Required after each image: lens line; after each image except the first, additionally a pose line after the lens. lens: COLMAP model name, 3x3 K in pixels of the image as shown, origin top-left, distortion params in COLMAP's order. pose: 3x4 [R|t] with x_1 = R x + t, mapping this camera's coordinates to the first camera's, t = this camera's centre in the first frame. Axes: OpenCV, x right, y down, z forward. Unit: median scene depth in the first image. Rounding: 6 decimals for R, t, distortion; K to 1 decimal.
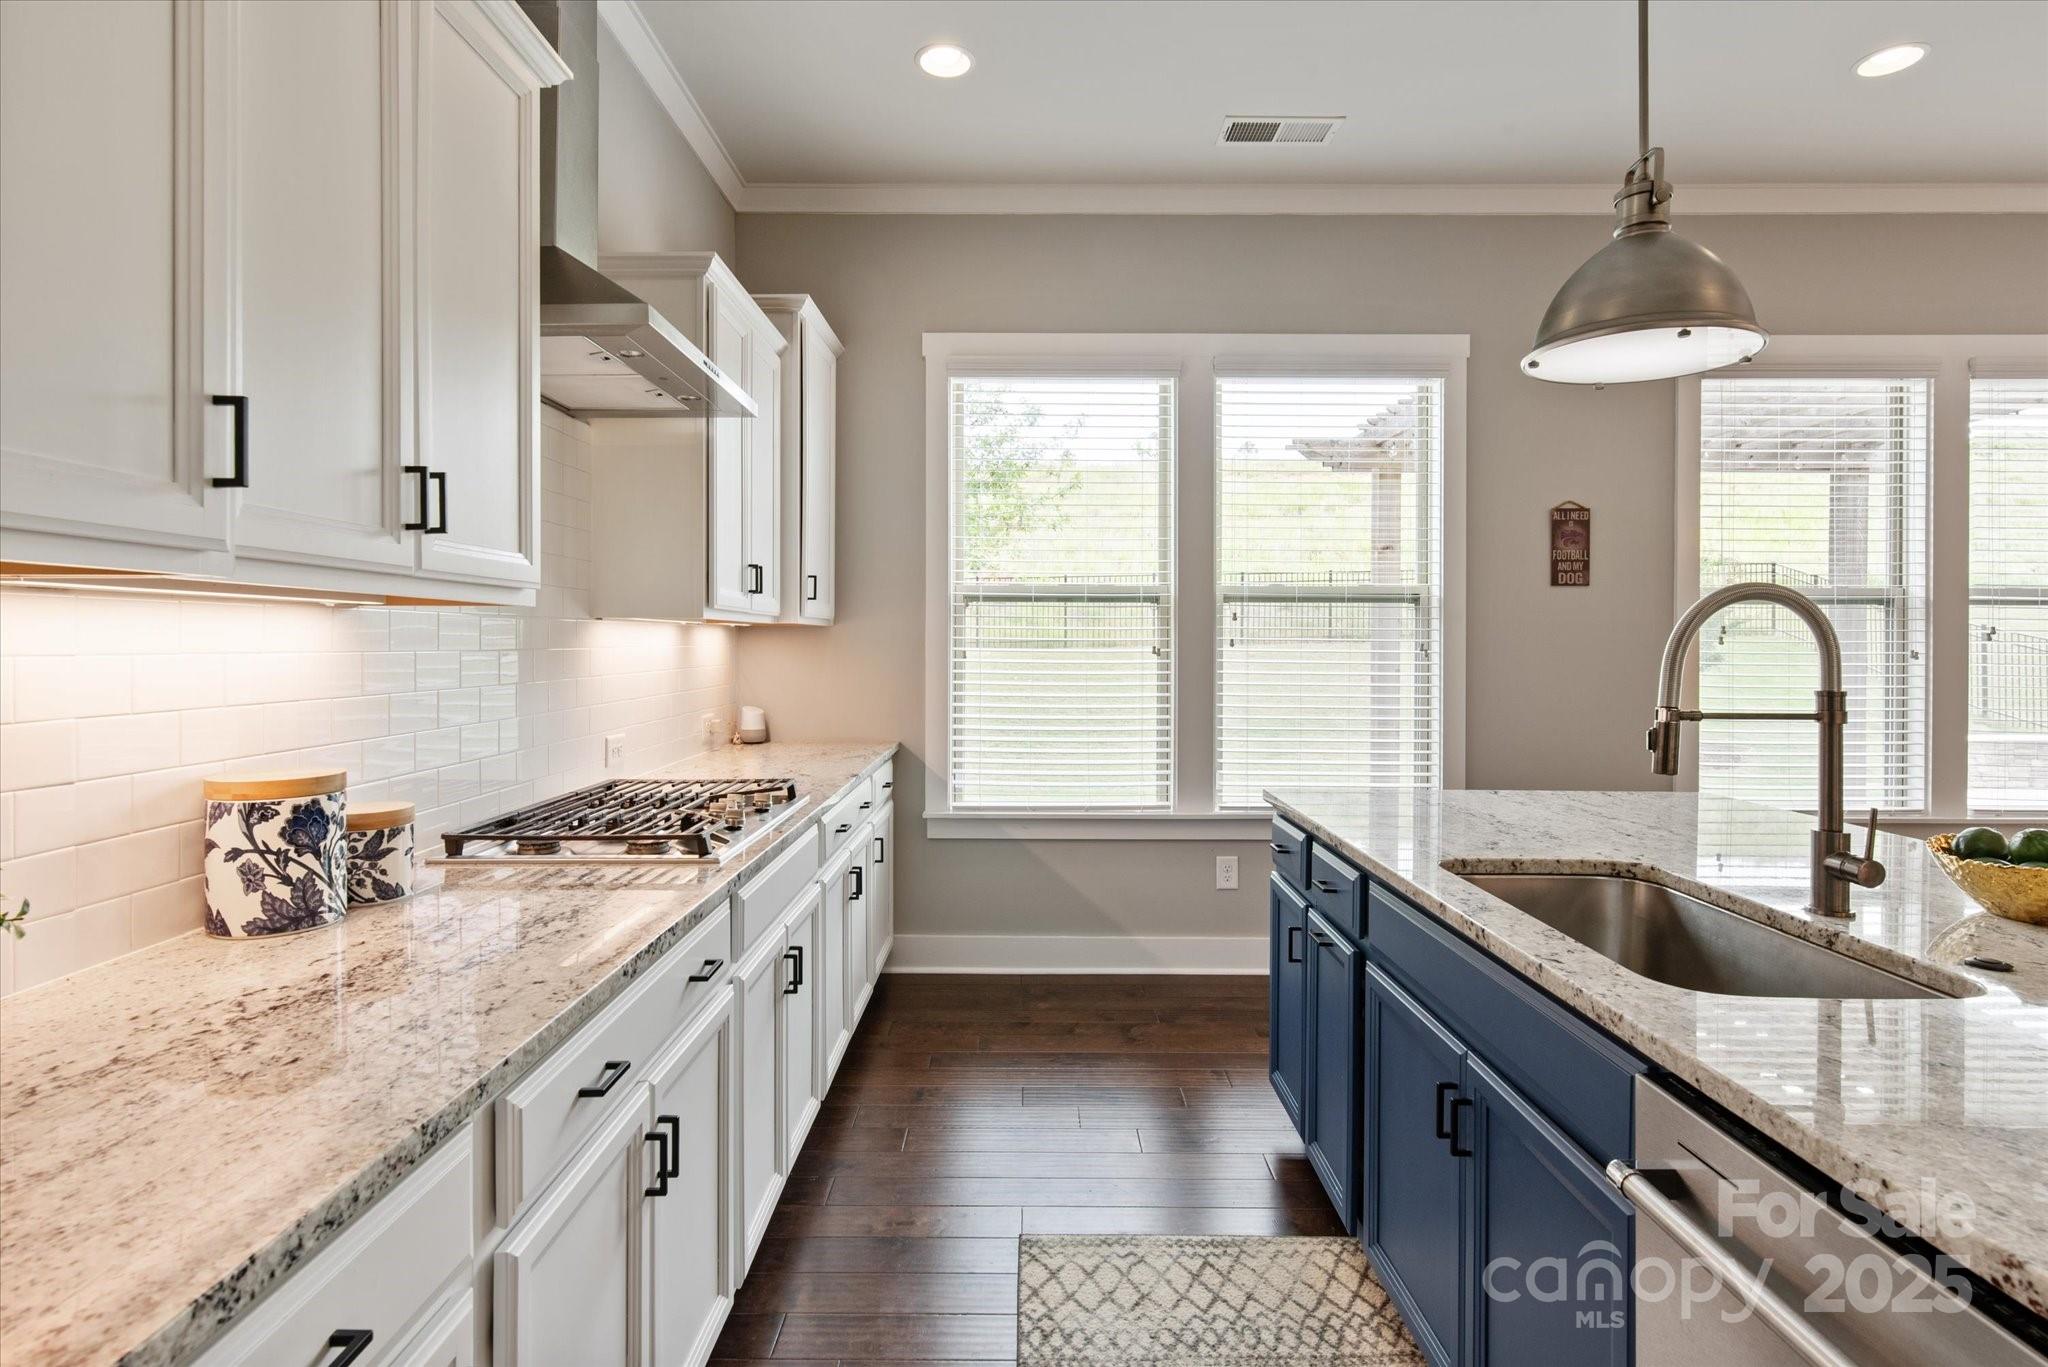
lens RADIAL K [[1042.0, 0, 1010.8], [0, 1042.0, 637.1], [0, 0, 1]] dist [0.013845, 0.000361]
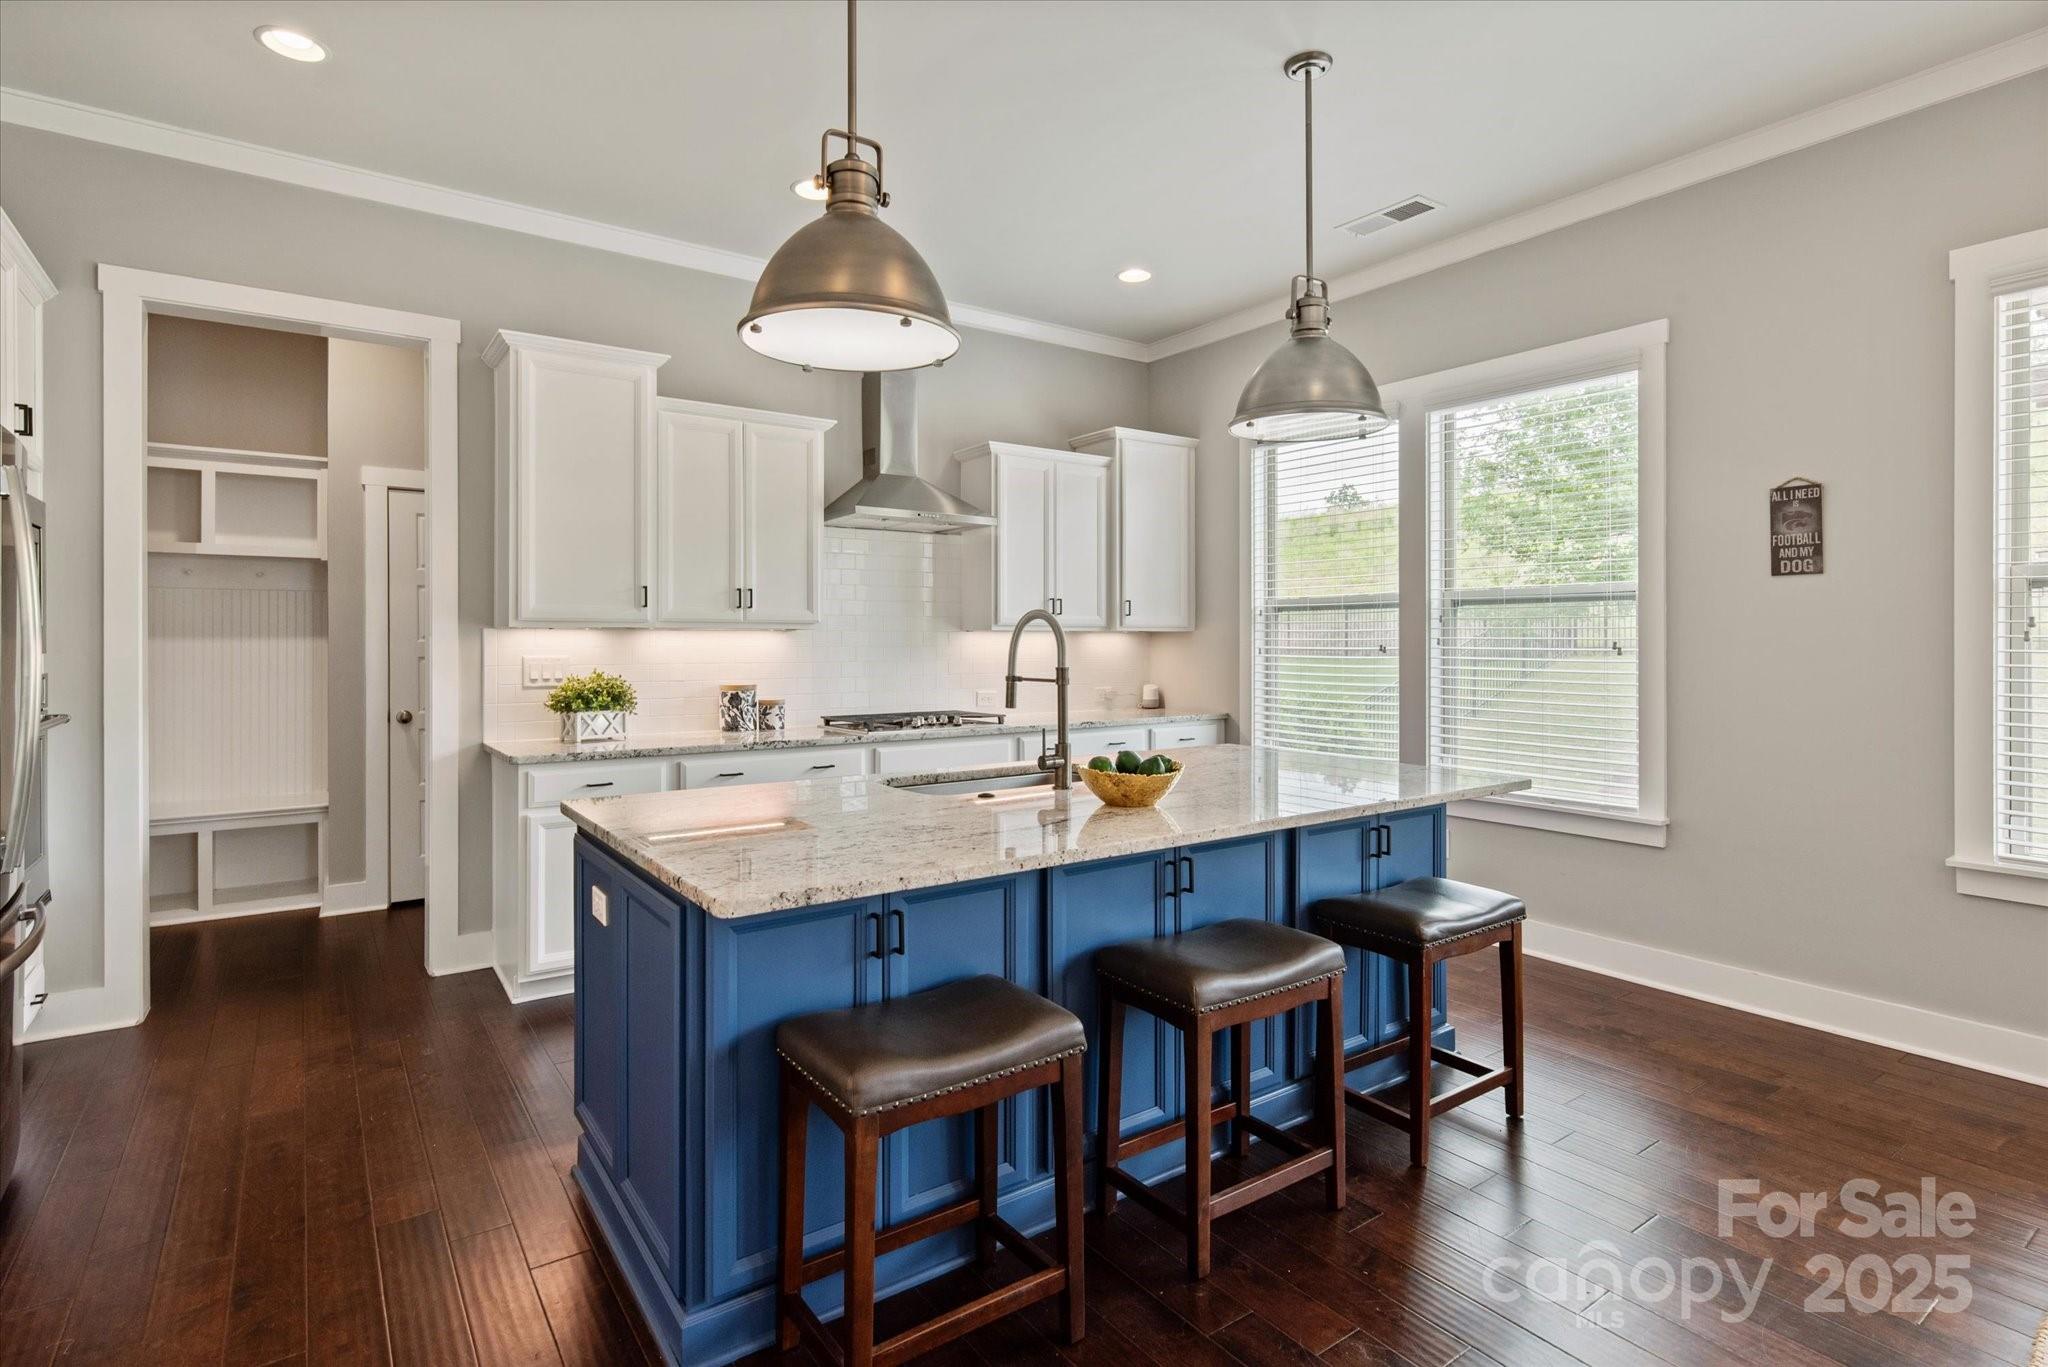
lens RADIAL K [[997.2, 0, 1014.3], [0, 997.2, 639.3], [0, 0, 1]] dist [0.000853, -0.001116]
pose [[0.573102, -0.005966, -0.819462, 0.898115], [0.006352, 0.999976, -0.002838, 0.003710], [0.819459, -0.003579, 0.573126, -0.016627]]
